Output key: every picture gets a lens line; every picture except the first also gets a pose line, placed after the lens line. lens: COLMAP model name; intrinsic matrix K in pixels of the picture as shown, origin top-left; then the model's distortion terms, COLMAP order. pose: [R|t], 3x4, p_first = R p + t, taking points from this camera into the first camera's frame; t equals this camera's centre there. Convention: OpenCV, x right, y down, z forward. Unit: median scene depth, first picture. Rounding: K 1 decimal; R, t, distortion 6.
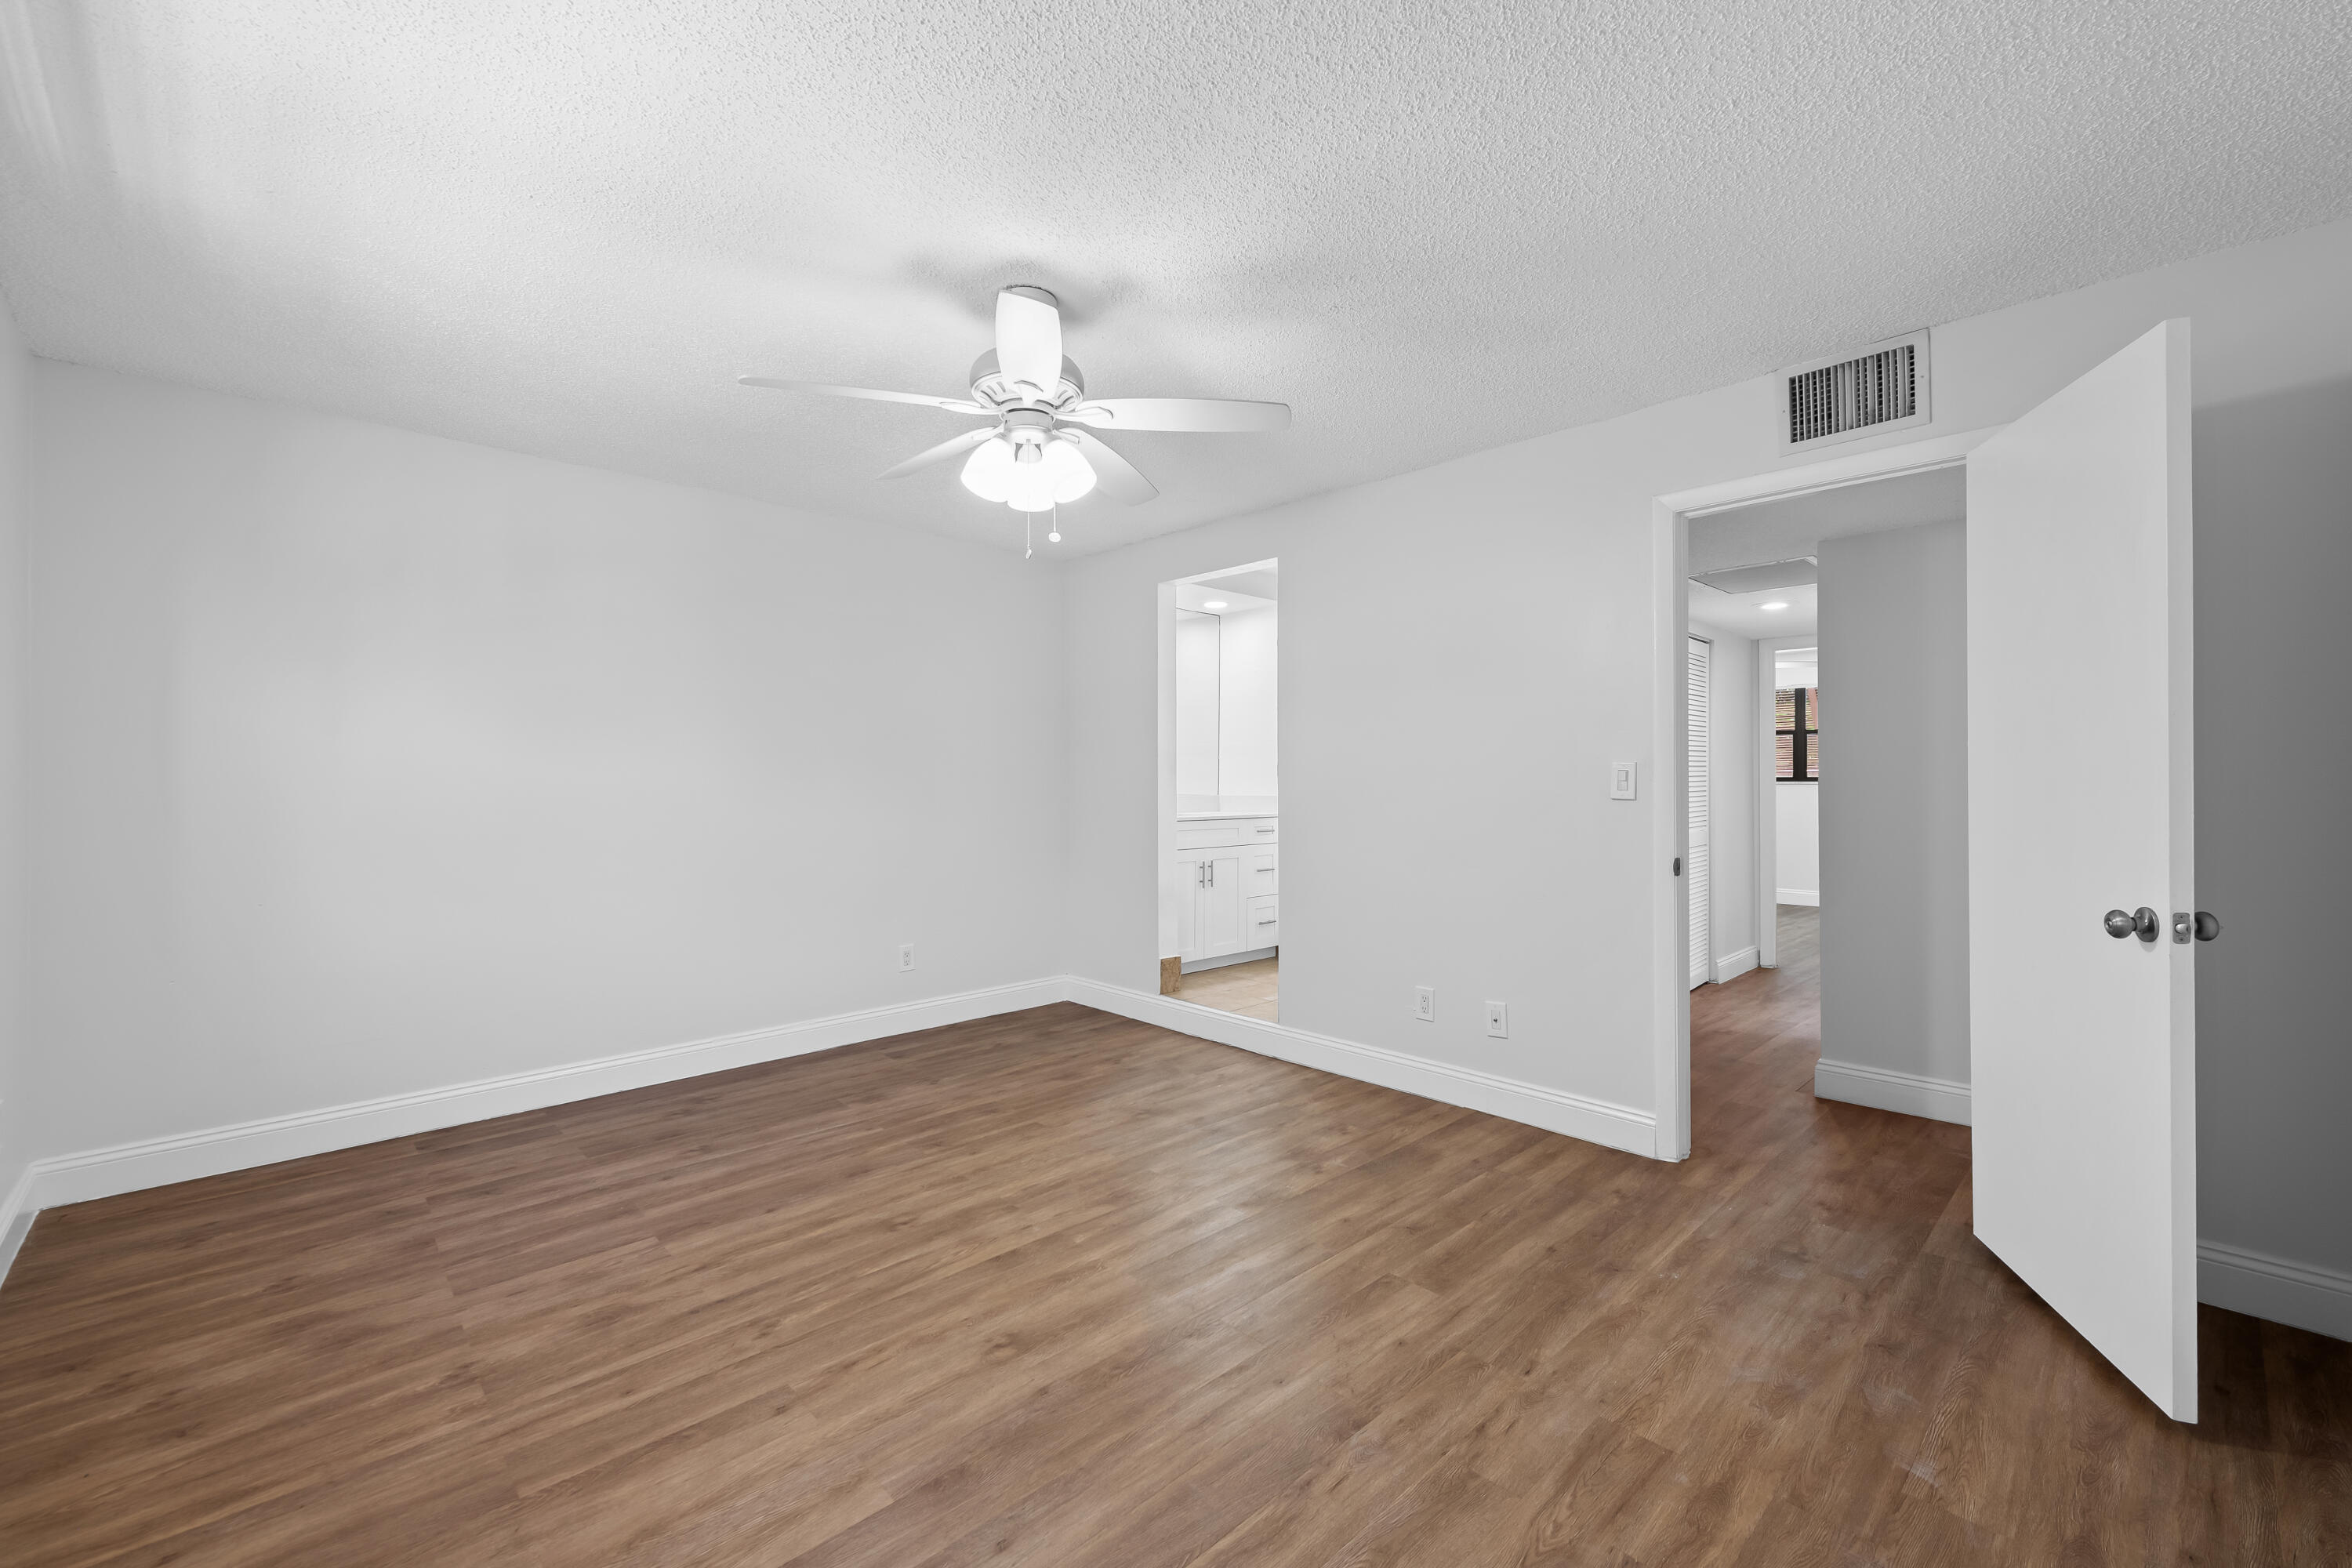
lens RADIAL K [[975.4, 0, 1187.1], [0, 975.4, 787.2], [0, 0, 1]] dist [-0.000109, -0.000445]
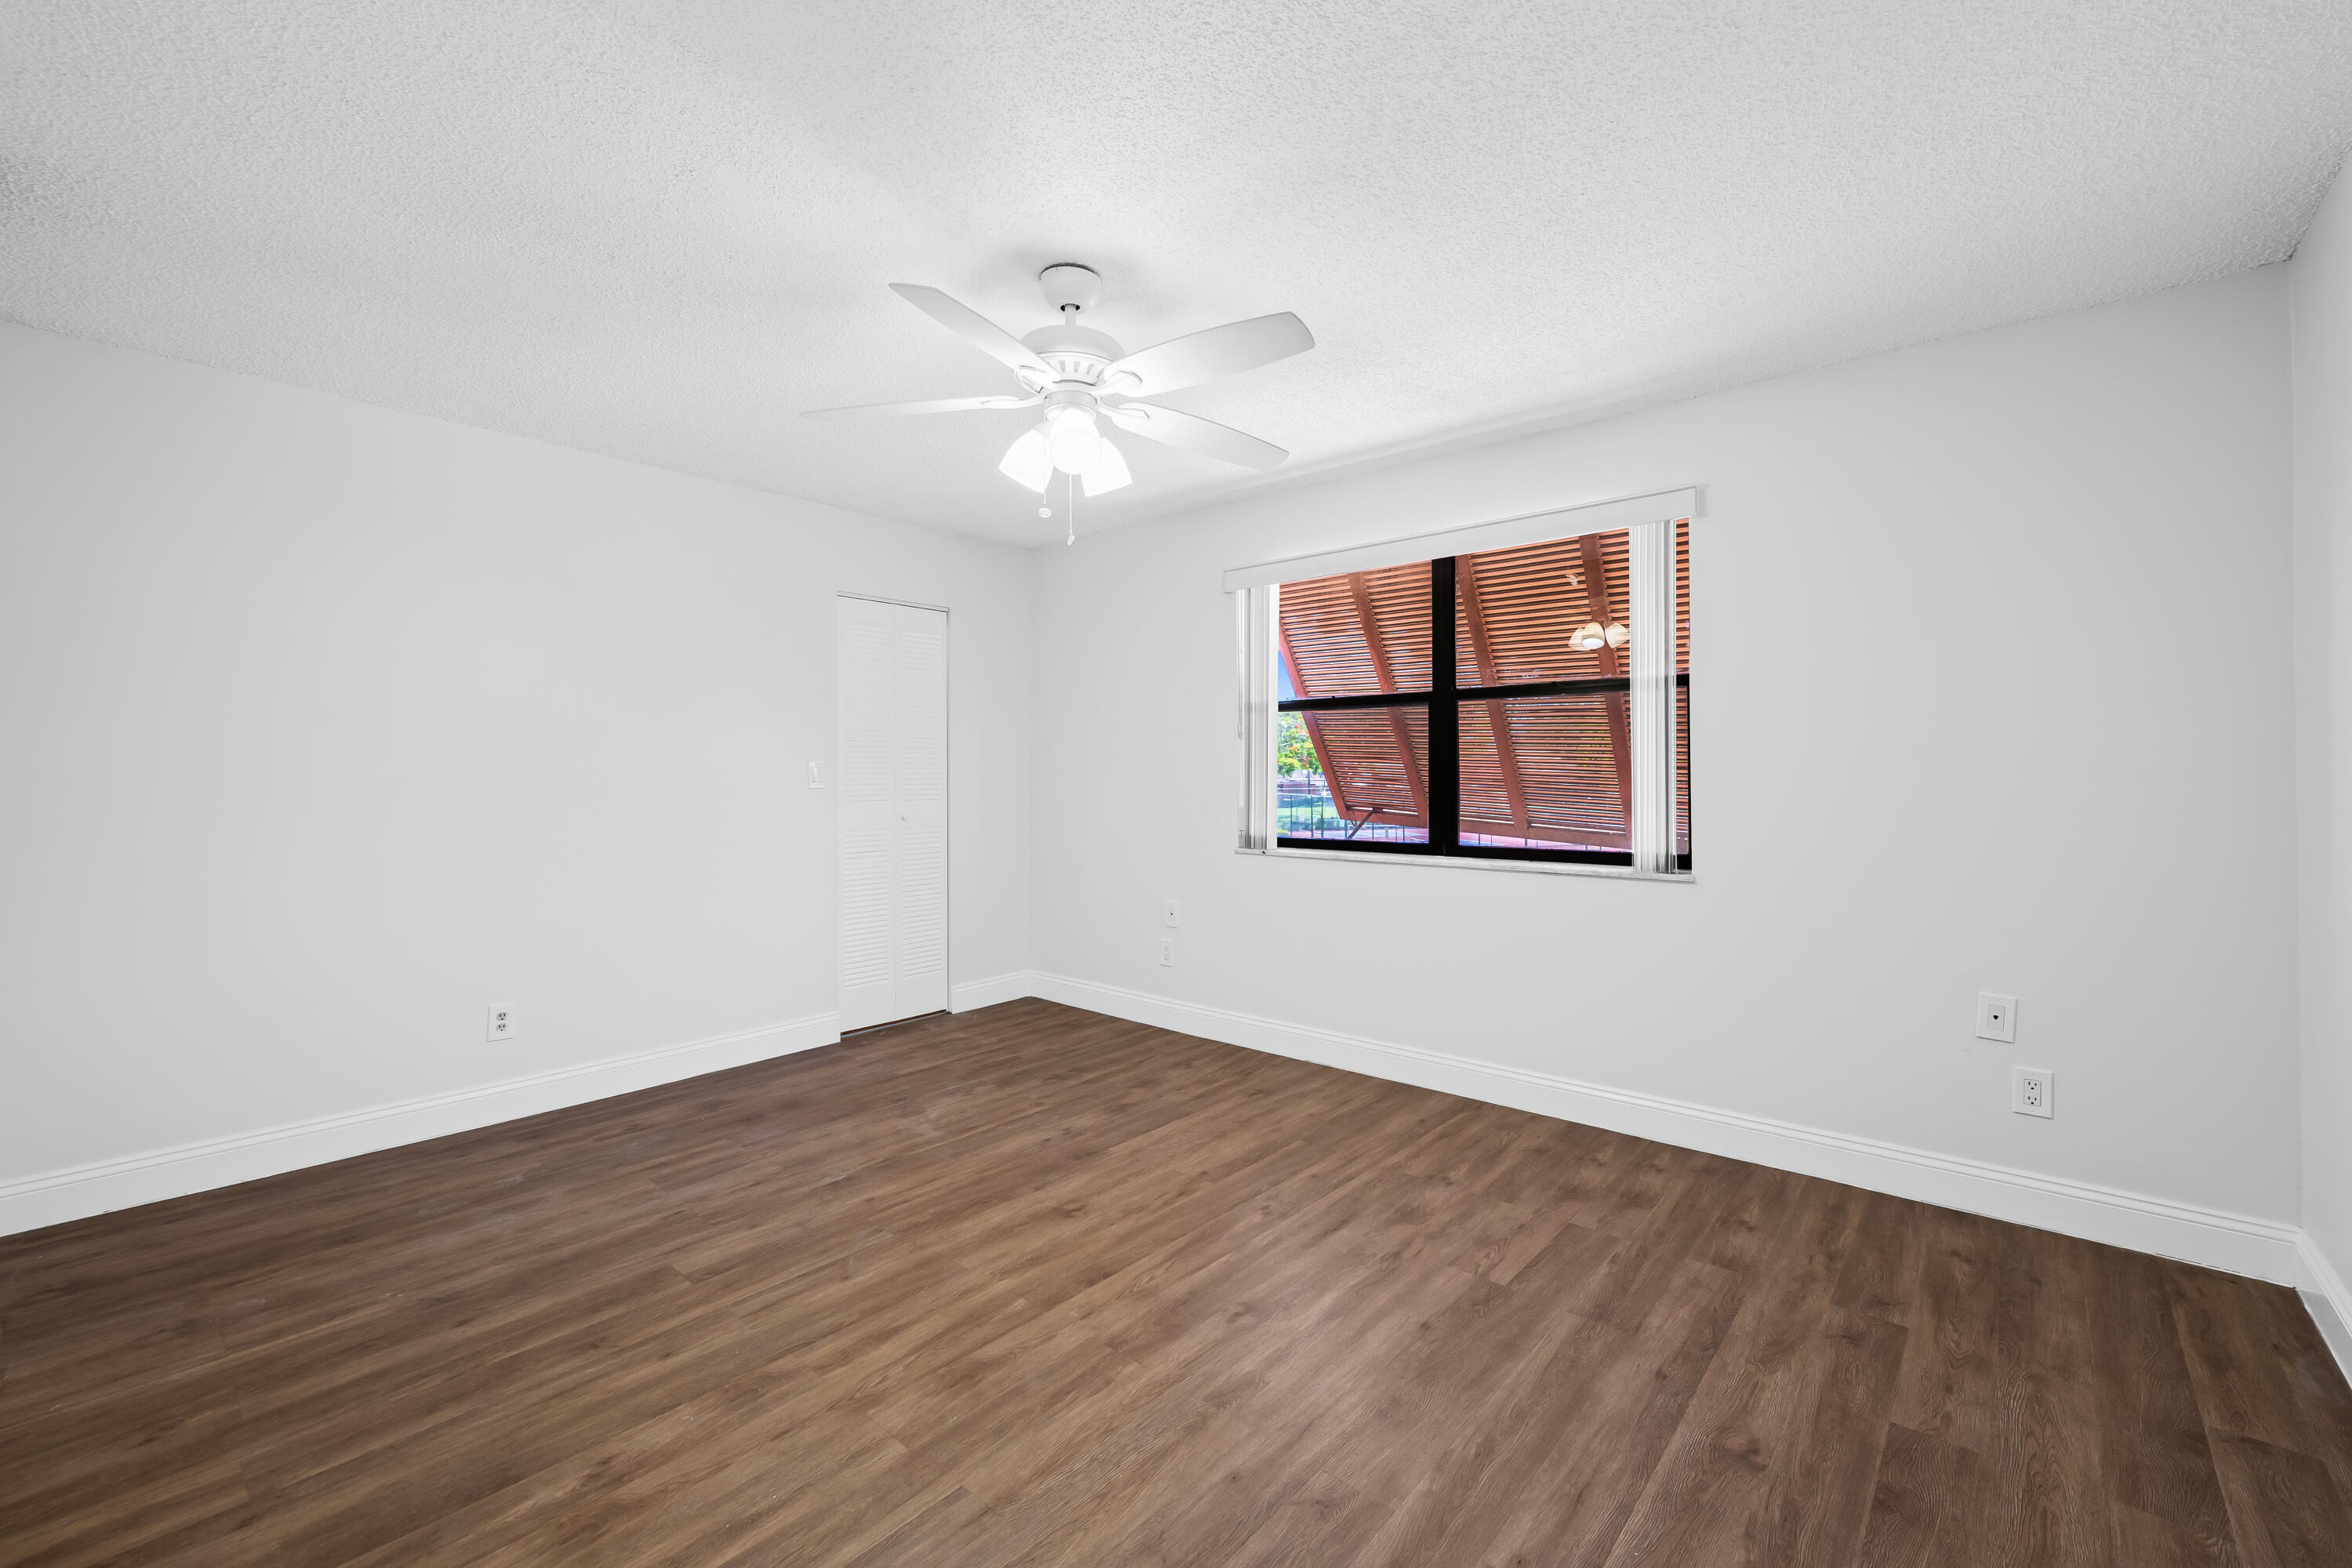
lens RADIAL K [[975.4, 0, 1187.1], [0, 975.4, 787.2], [0, 0, 1]] dist [-0.000109, -0.000445]
pose [[-0.995766, 0.004886, -0.091798, -0.197264], [0.003125, 0.999808, 0.019325, -0.012562], [0.091875, 0.018956, -0.995590, 2.039480]]
